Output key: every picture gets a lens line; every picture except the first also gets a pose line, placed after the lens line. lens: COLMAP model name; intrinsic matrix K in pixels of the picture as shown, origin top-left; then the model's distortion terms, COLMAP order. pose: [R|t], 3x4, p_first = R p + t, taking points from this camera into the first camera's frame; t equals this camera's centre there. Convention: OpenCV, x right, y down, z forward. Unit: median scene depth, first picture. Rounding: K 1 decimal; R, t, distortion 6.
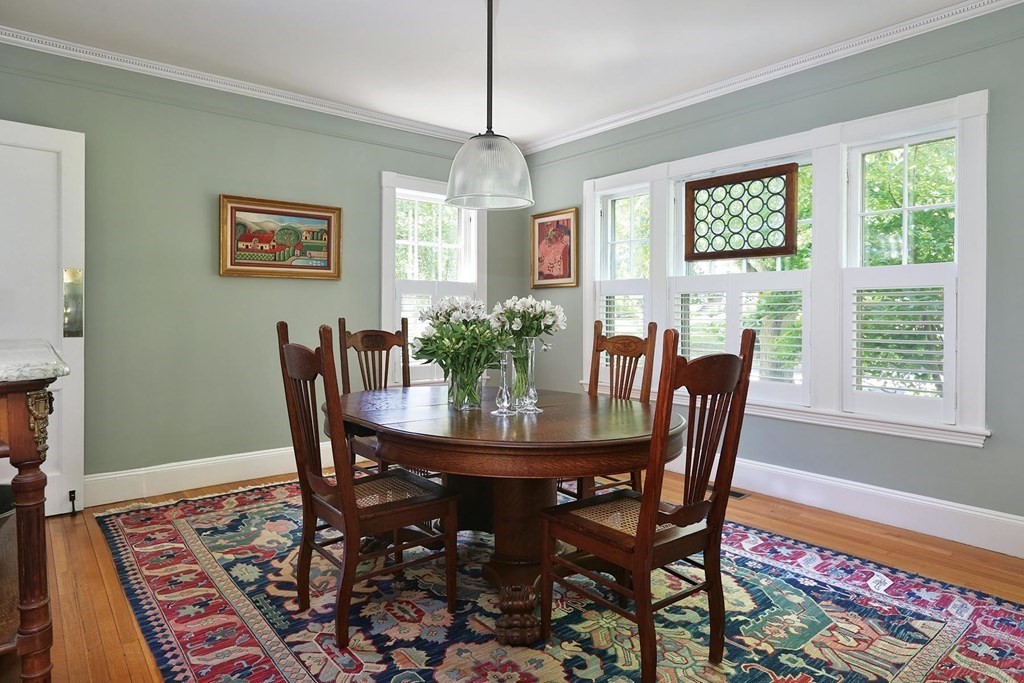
lens RADIAL K [[602.5, 0, 514.4], [0, 602.5, 331.5], [0, 0, 1]] dist [-0.003531, -0.000161]
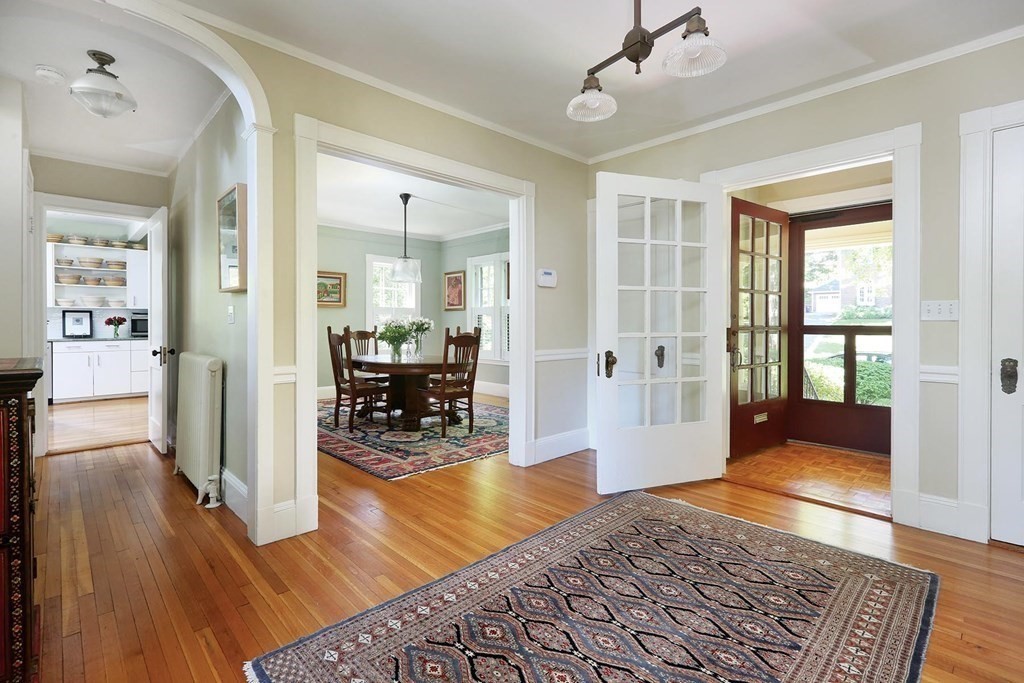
lens RADIAL K [[467.9, 0, 506.8], [0, 467.9, 338.9], [0, 0, 1]] dist [-0.000471, 0.000003]
pose [[0.997494, -0.001386, 0.070742, 0.199736], [0.001145, 0.999993, 0.003437, 0.025461], [-0.070746, -0.003348, 0.997489, -0.857352]]
